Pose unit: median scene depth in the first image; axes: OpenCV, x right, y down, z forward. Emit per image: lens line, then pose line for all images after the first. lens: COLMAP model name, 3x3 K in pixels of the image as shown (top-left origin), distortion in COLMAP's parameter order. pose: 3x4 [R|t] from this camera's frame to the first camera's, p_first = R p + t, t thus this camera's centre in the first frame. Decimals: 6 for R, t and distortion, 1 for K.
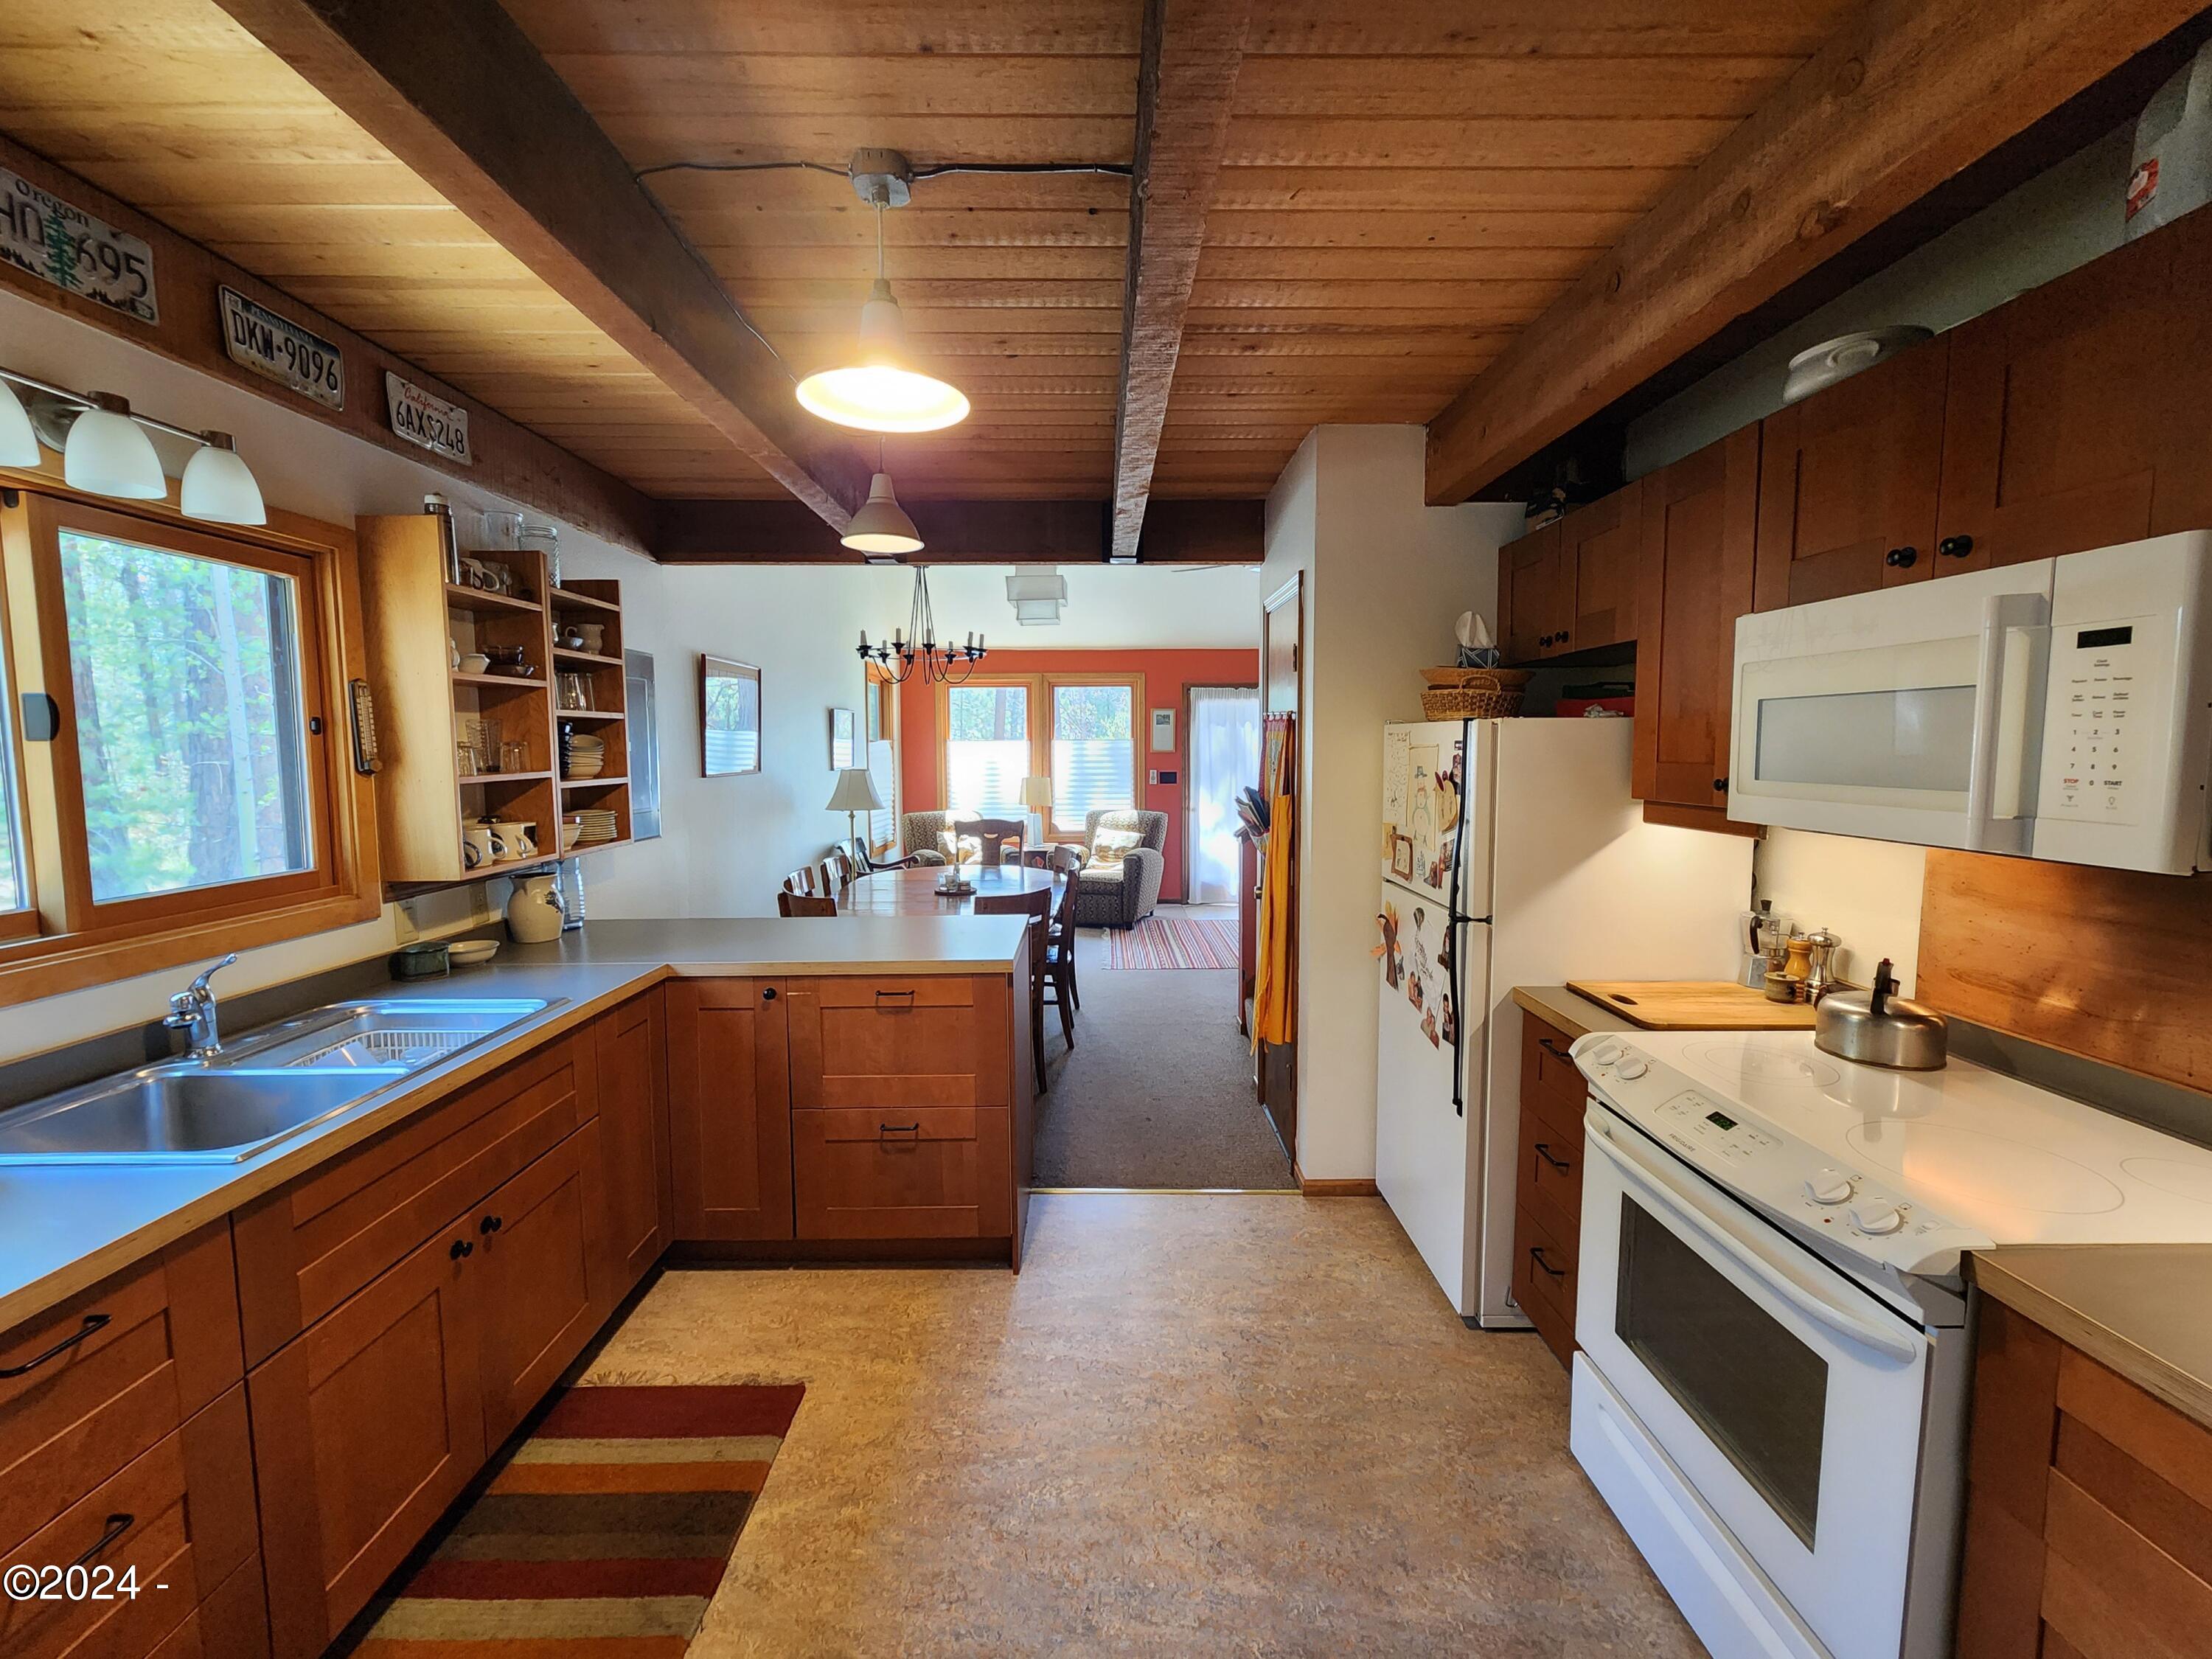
lens RADIAL K [[897.8, 0, 1111.9], [0, 897.8, 825.7], [0, 0, 1]] dist [-0.002077, -0.000075]
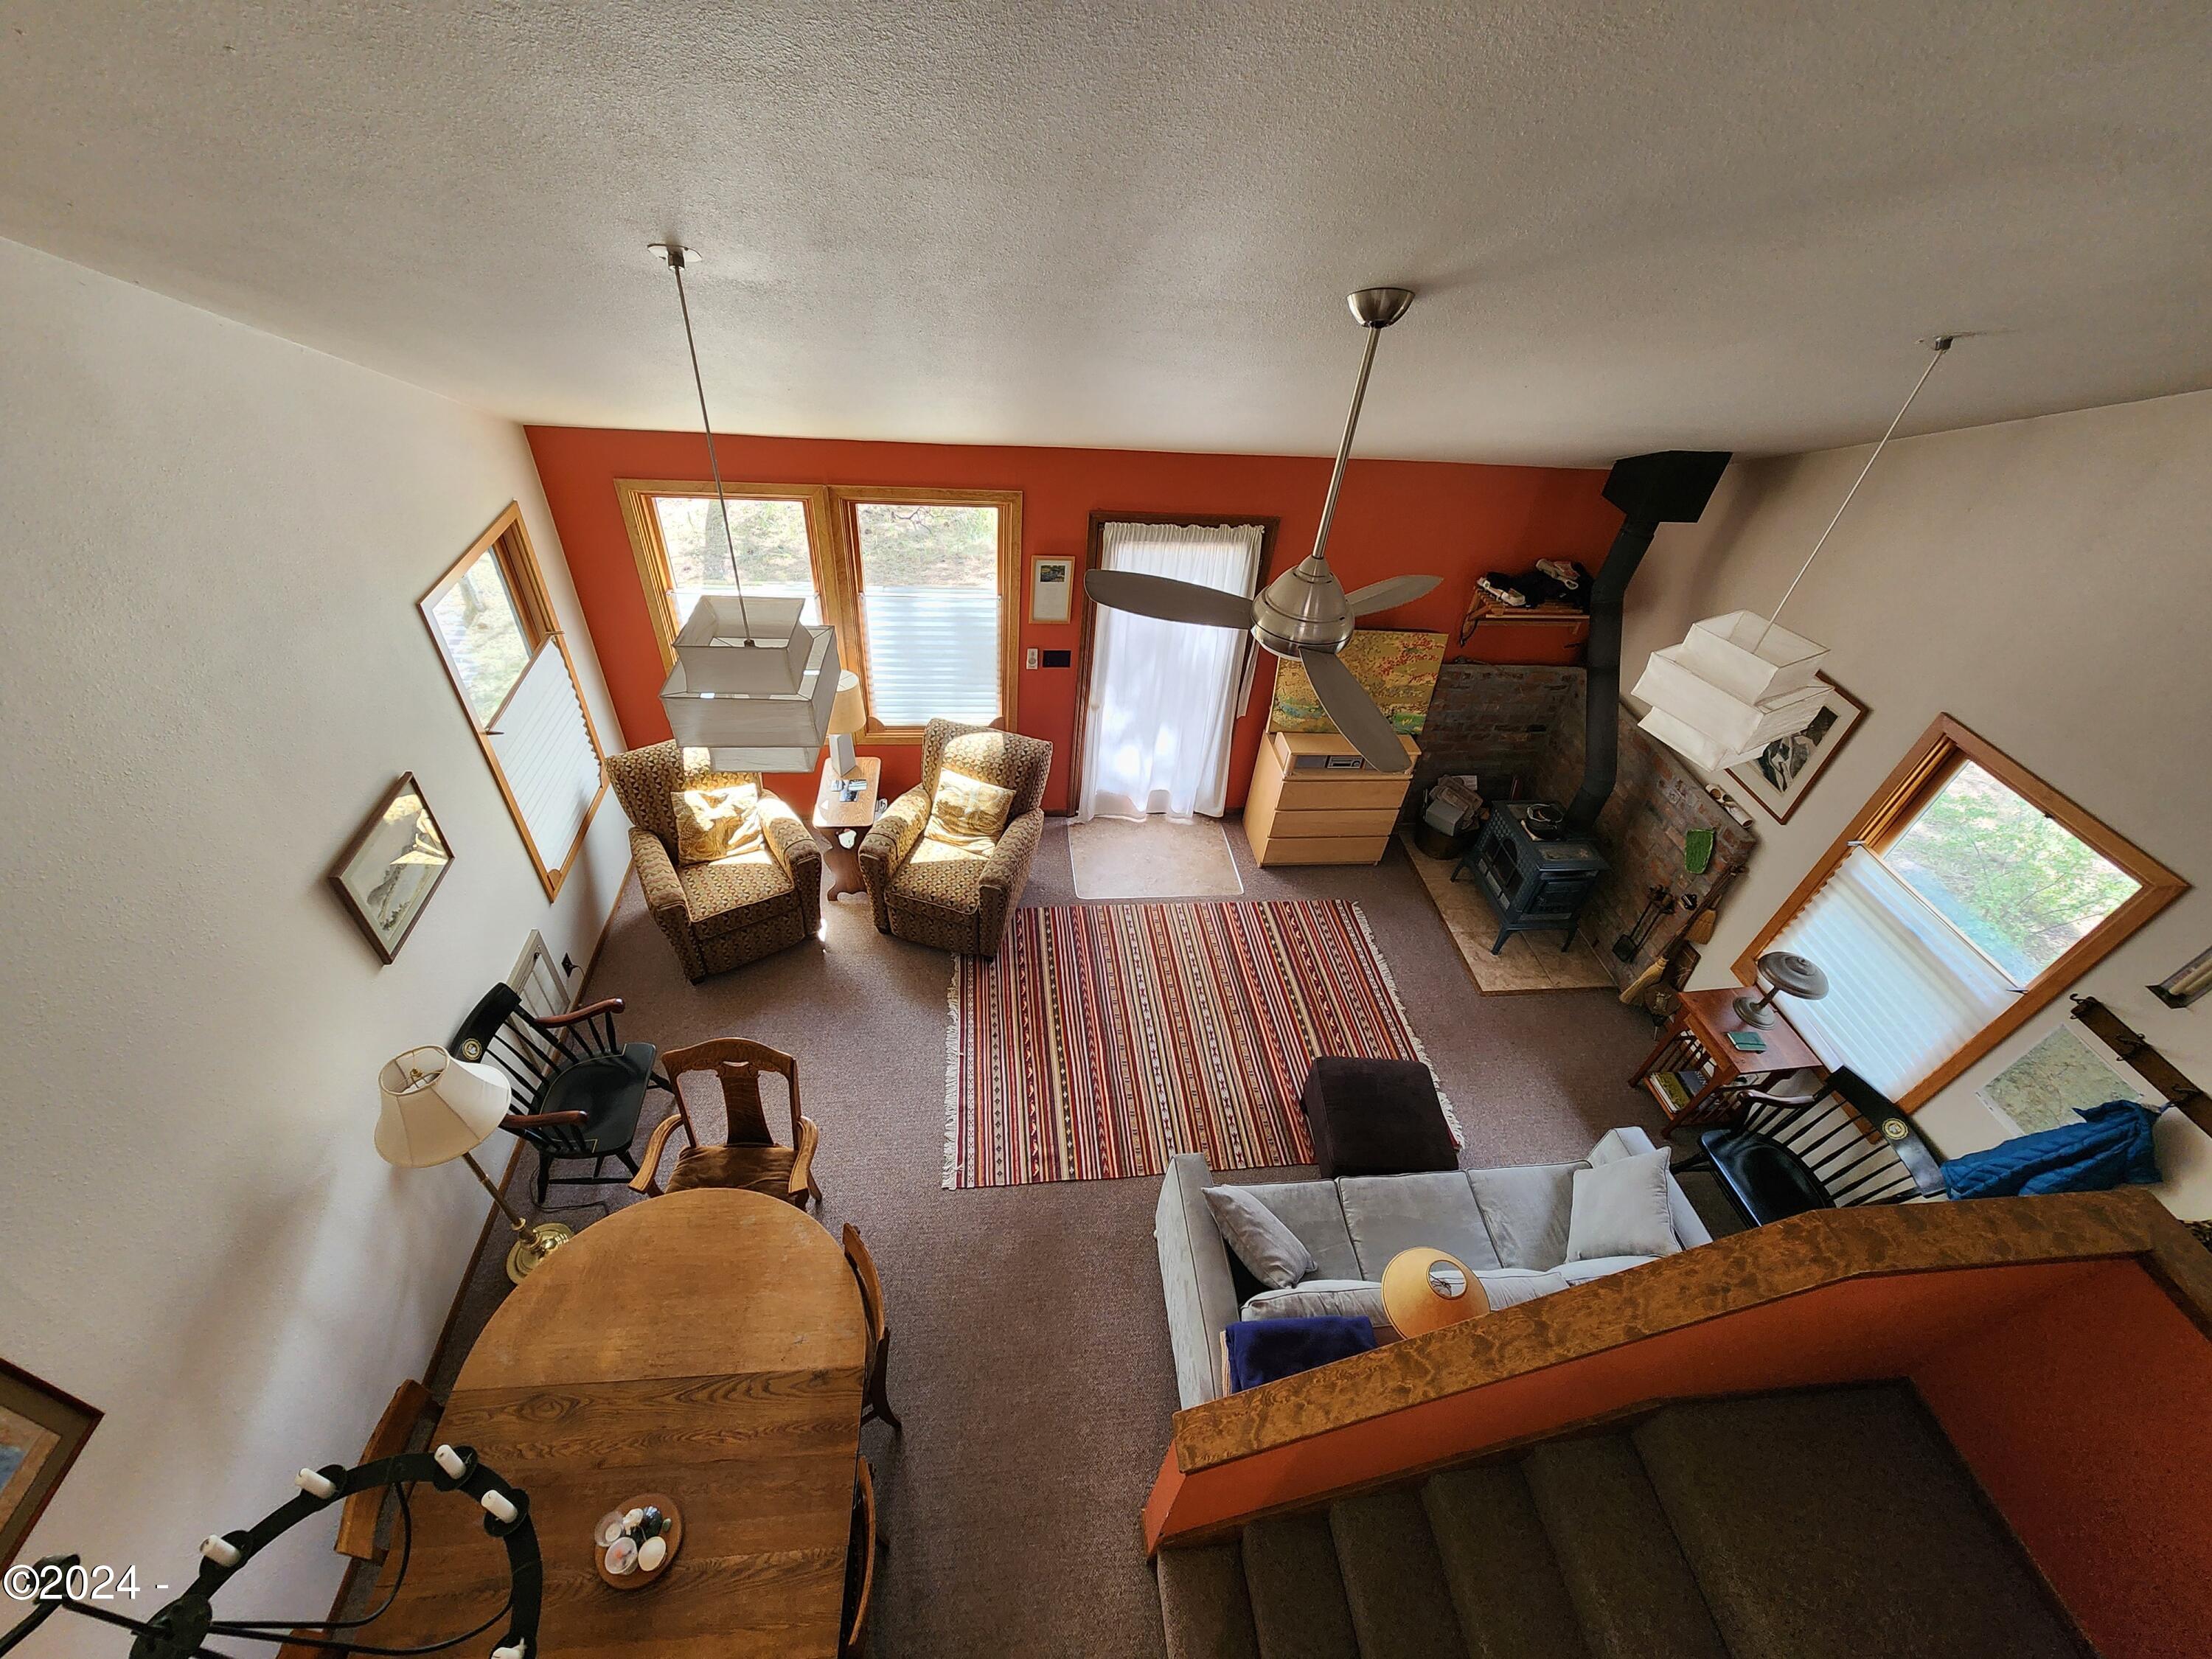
lens RADIAL K [[897.8, 0, 1084.3], [0, 897.8, 833.0], [0, 0, 1]] dist [-0.002077, -0.000075]
pose [[0.993784, 0.002301, 0.111306, 0.013604], [-0.068515, 0.800670, 0.595175, -0.328443], [-0.087749, -0.599101, 0.795850, 0.441657]]
